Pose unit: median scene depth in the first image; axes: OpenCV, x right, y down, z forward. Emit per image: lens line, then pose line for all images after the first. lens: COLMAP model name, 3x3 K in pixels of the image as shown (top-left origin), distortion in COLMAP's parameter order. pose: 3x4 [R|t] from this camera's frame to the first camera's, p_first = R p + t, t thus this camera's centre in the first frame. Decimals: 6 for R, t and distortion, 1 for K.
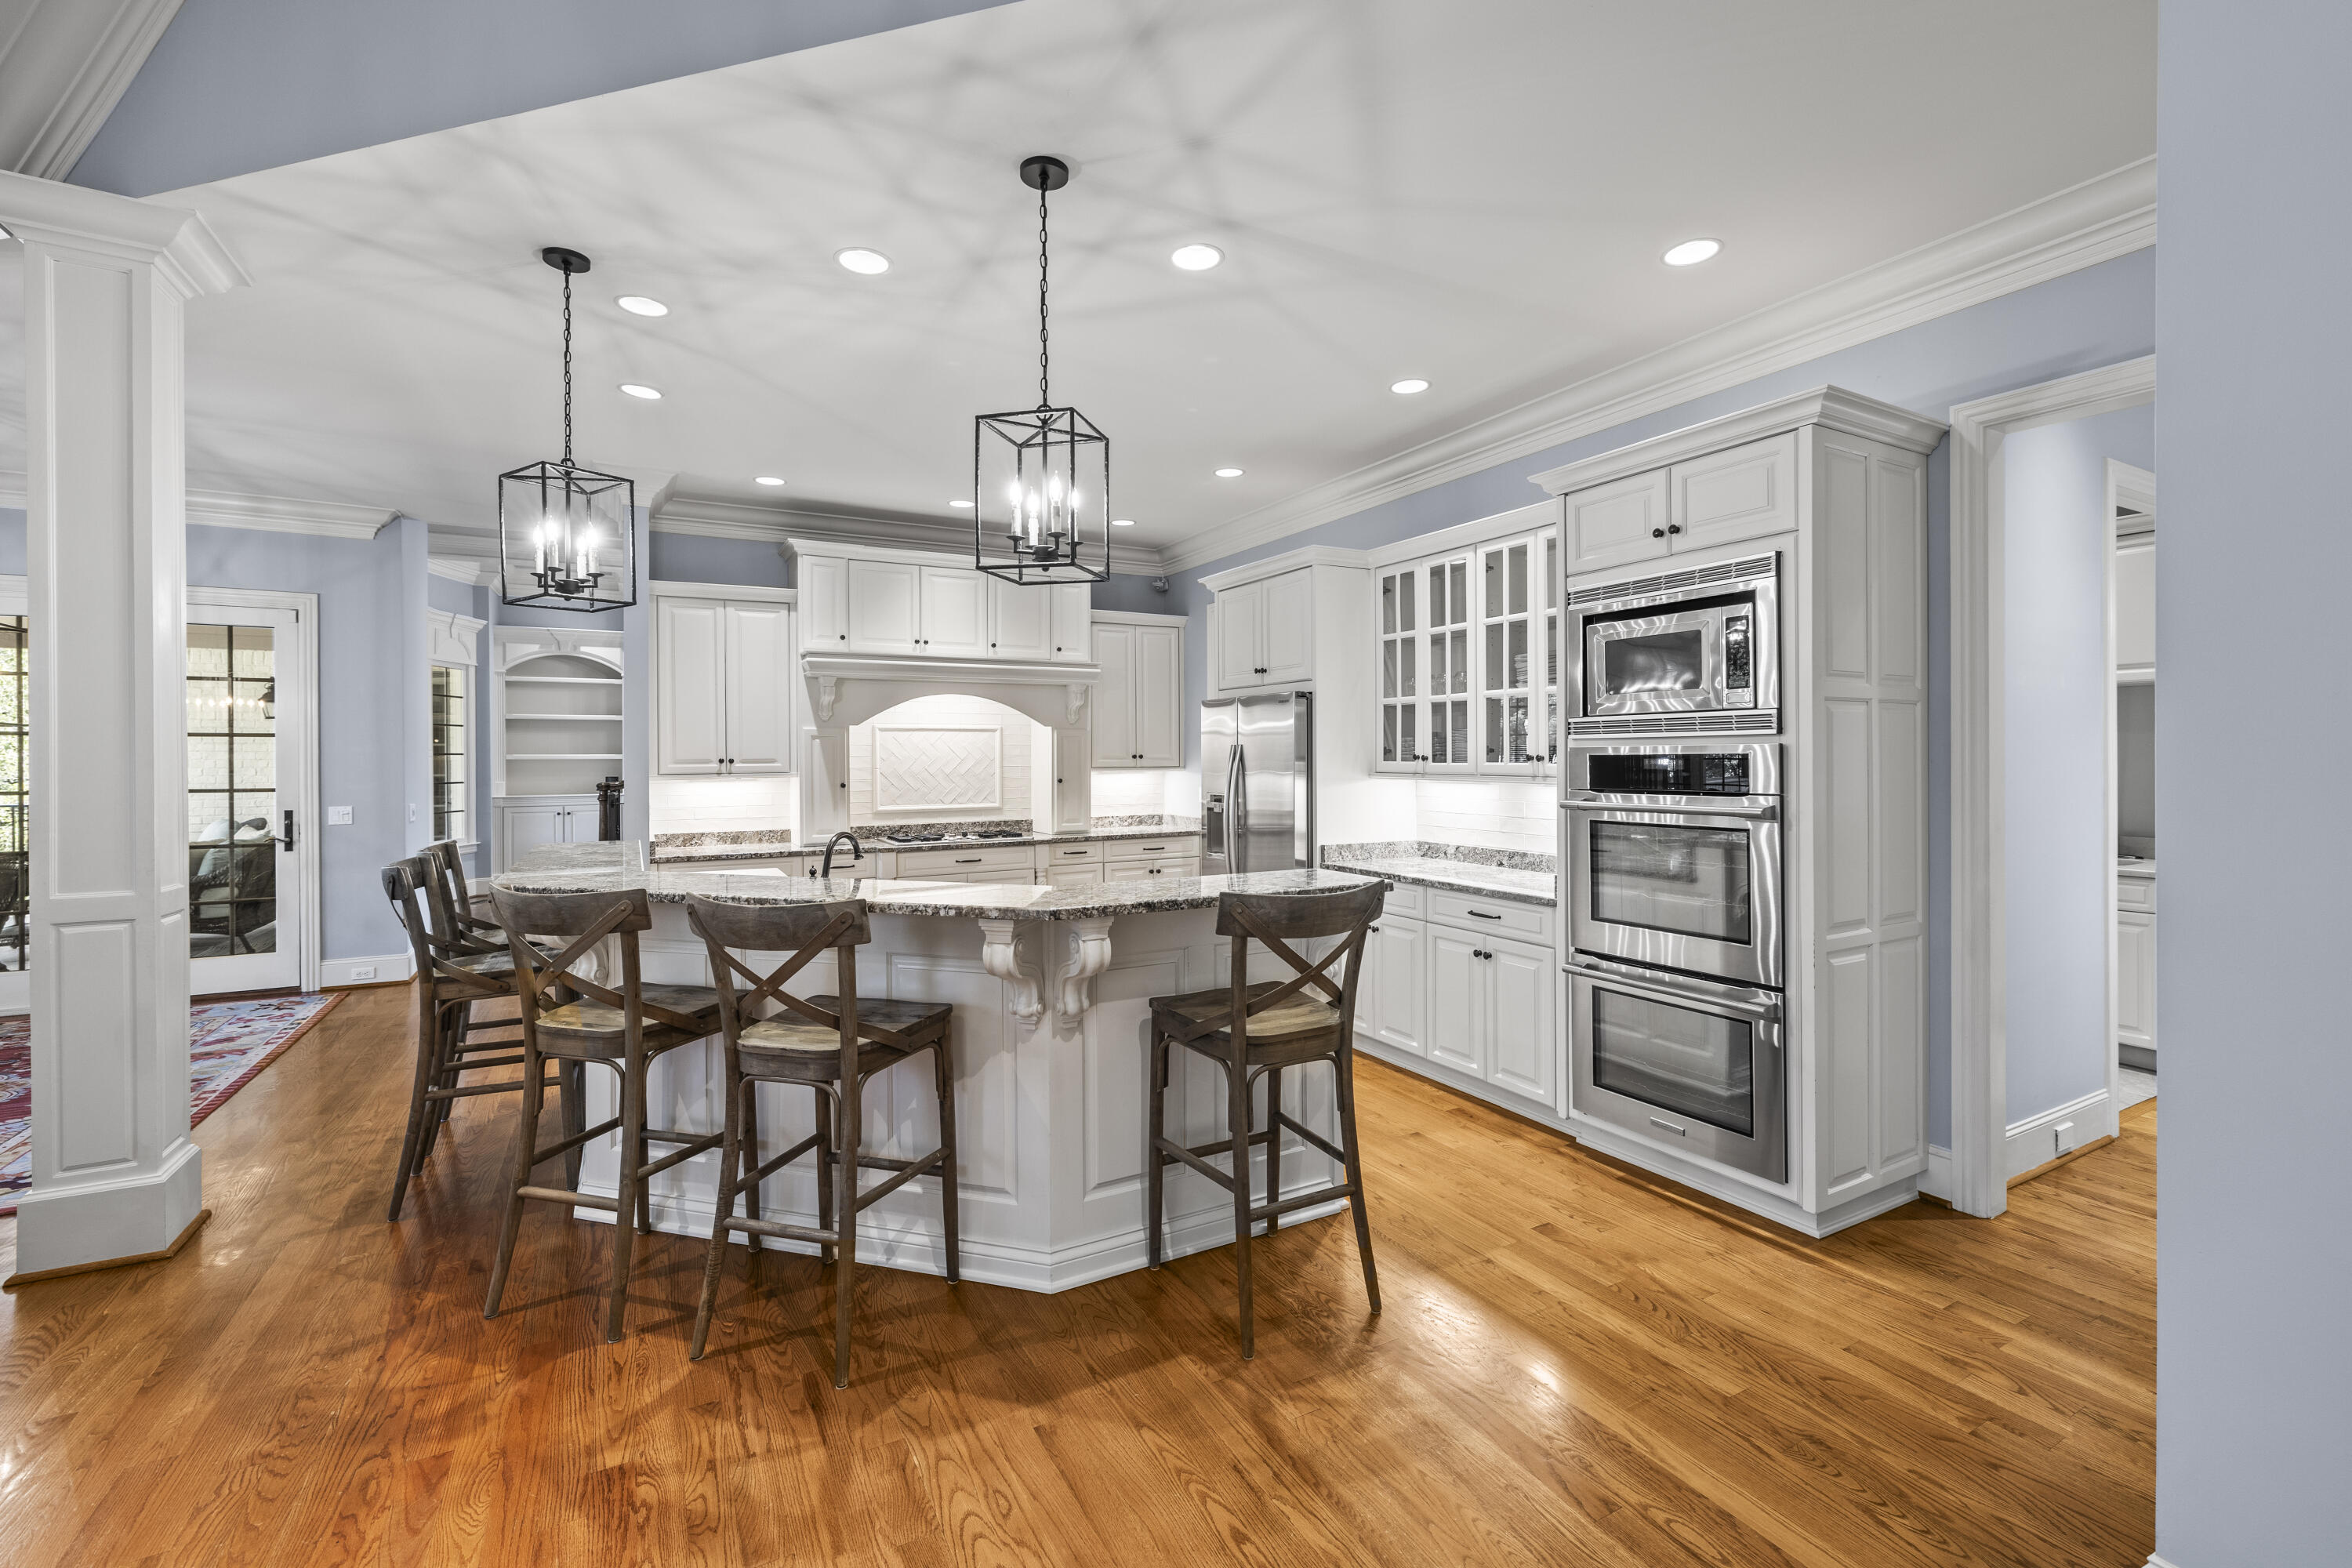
lens RADIAL K [[1000.0, 0, 1183.4], [0, 1000.0, 757.0], [0, 0, 1]] dist [-0.000654, -0.000004]
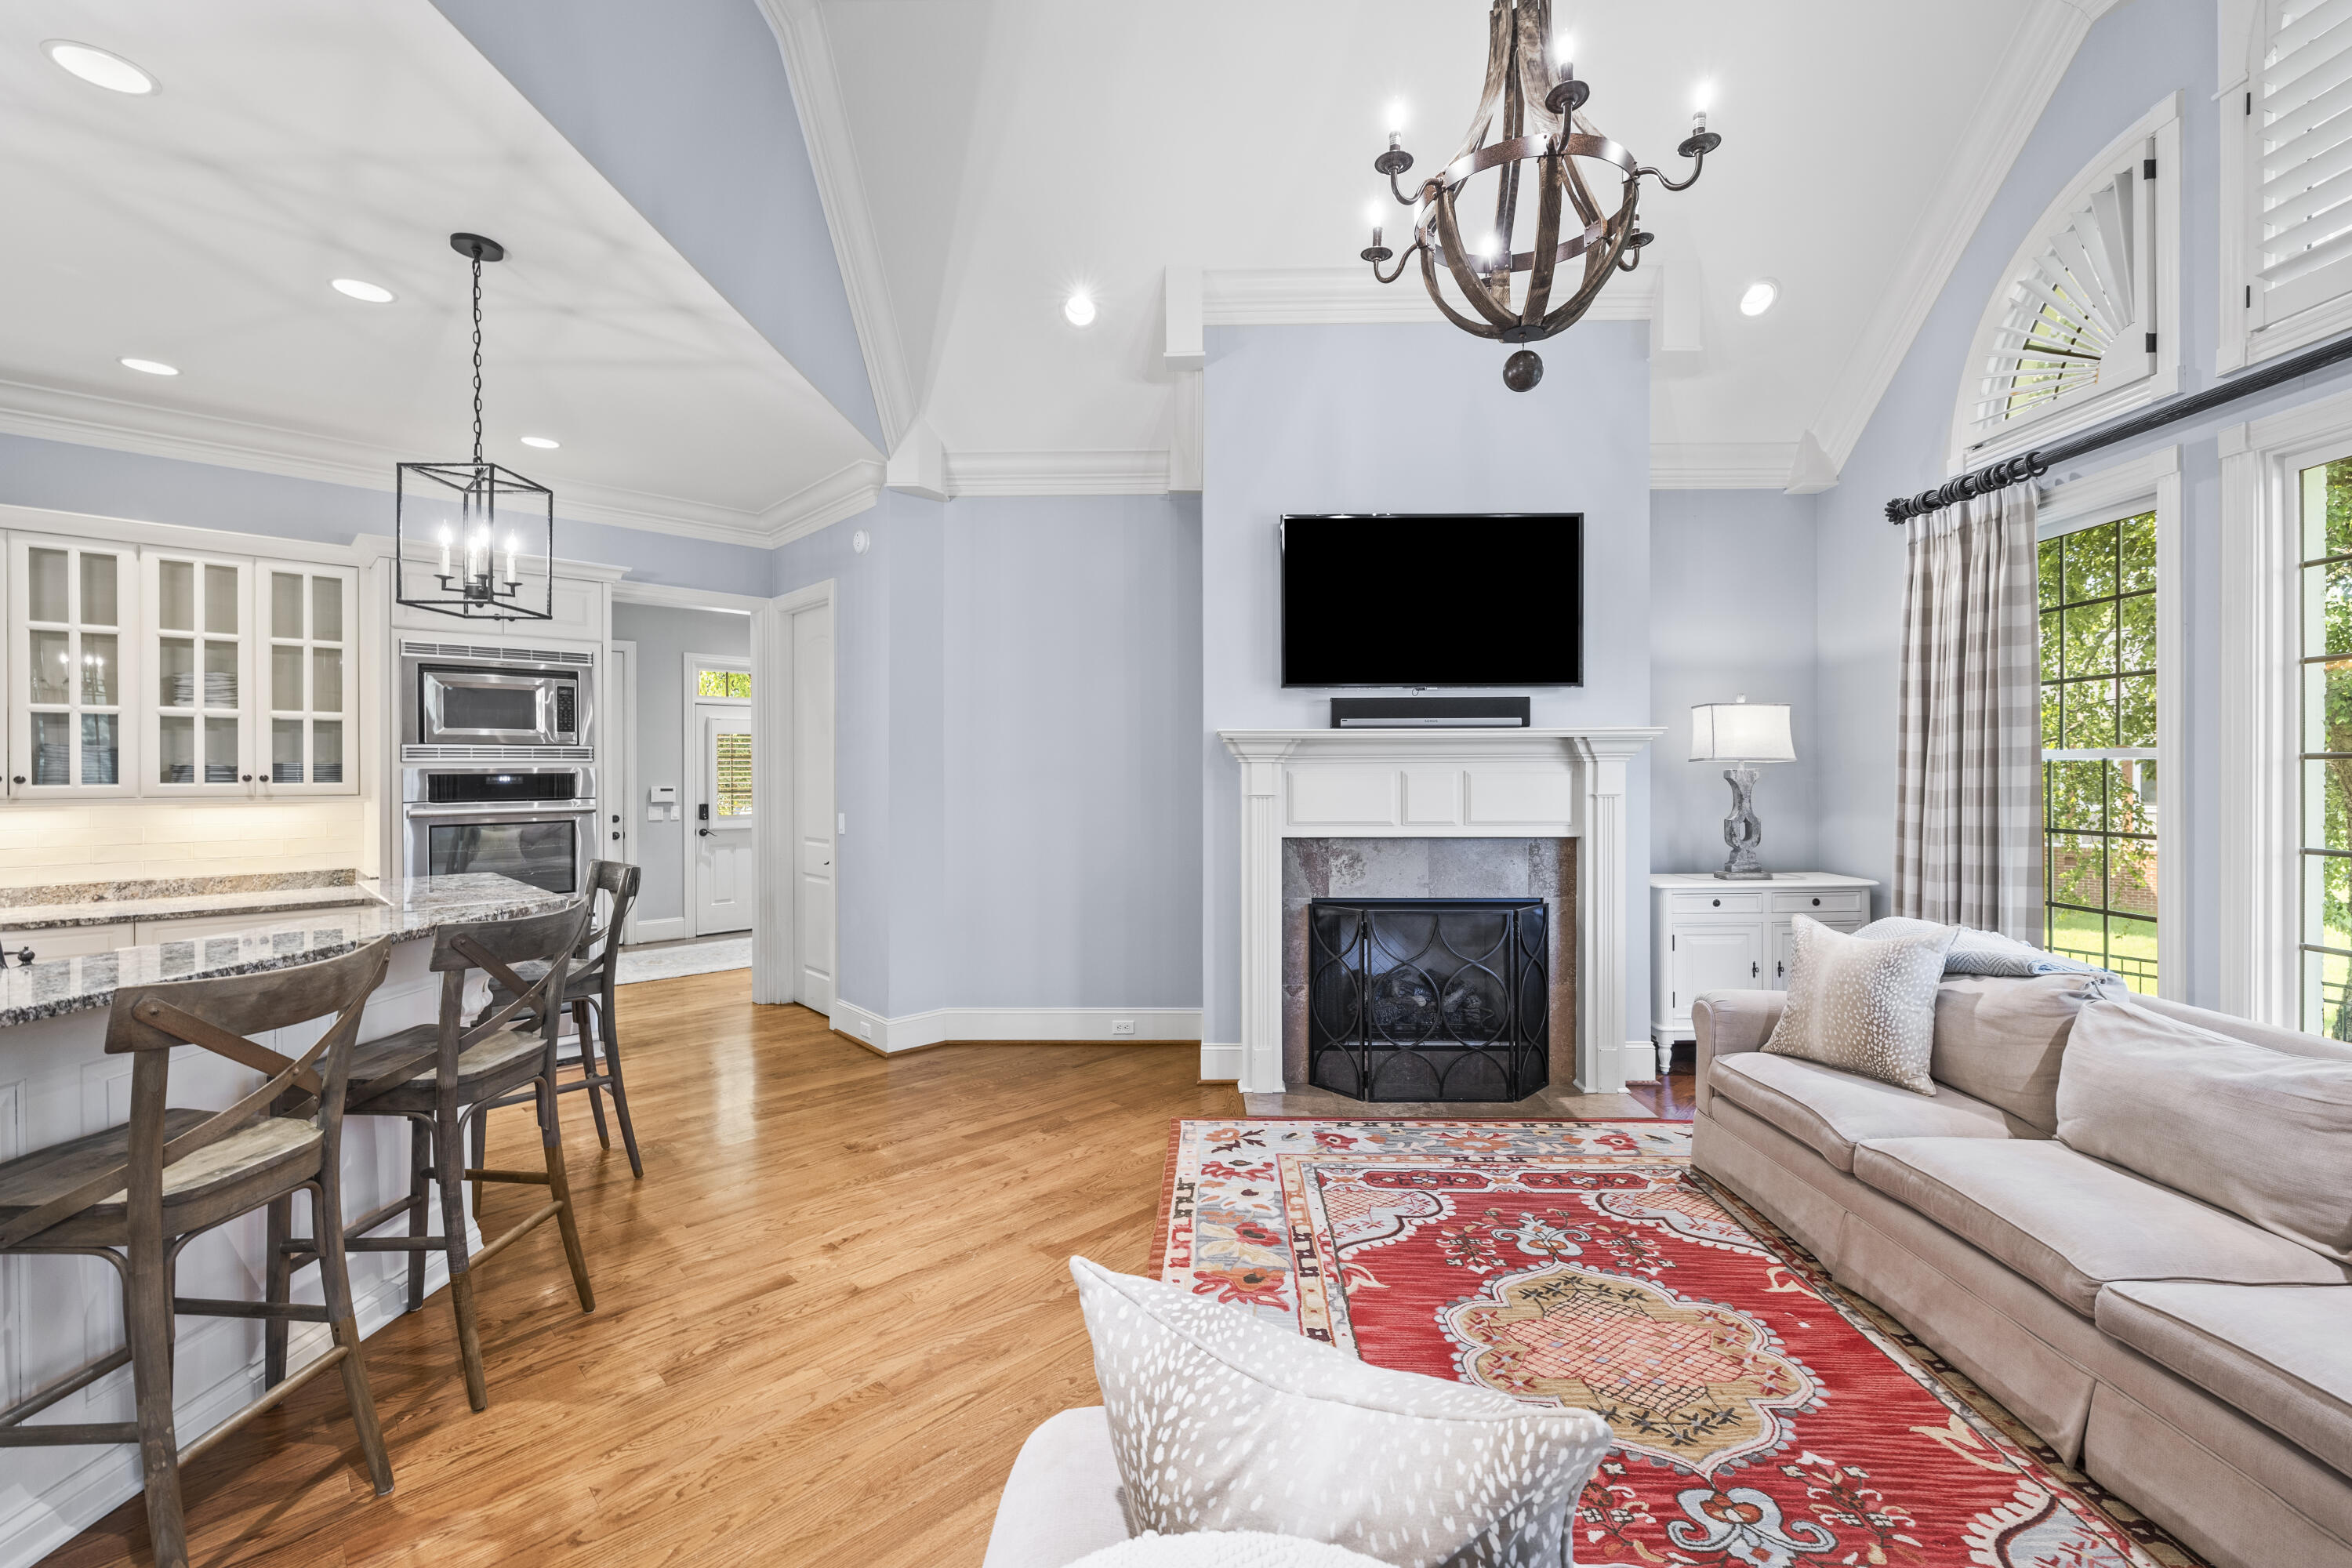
lens RADIAL K [[993.7, 0, 1184.7], [0, 993.7, 776.8], [0, 0, 1]] dist [0.001967, 0.000313]
pose [[-0.260040, -0.002862, 0.965593, -0.921622], [0.004852, 0.999979, 0.004271, -0.000113], [-0.965586, 0.005795, -0.260021, 0.349647]]
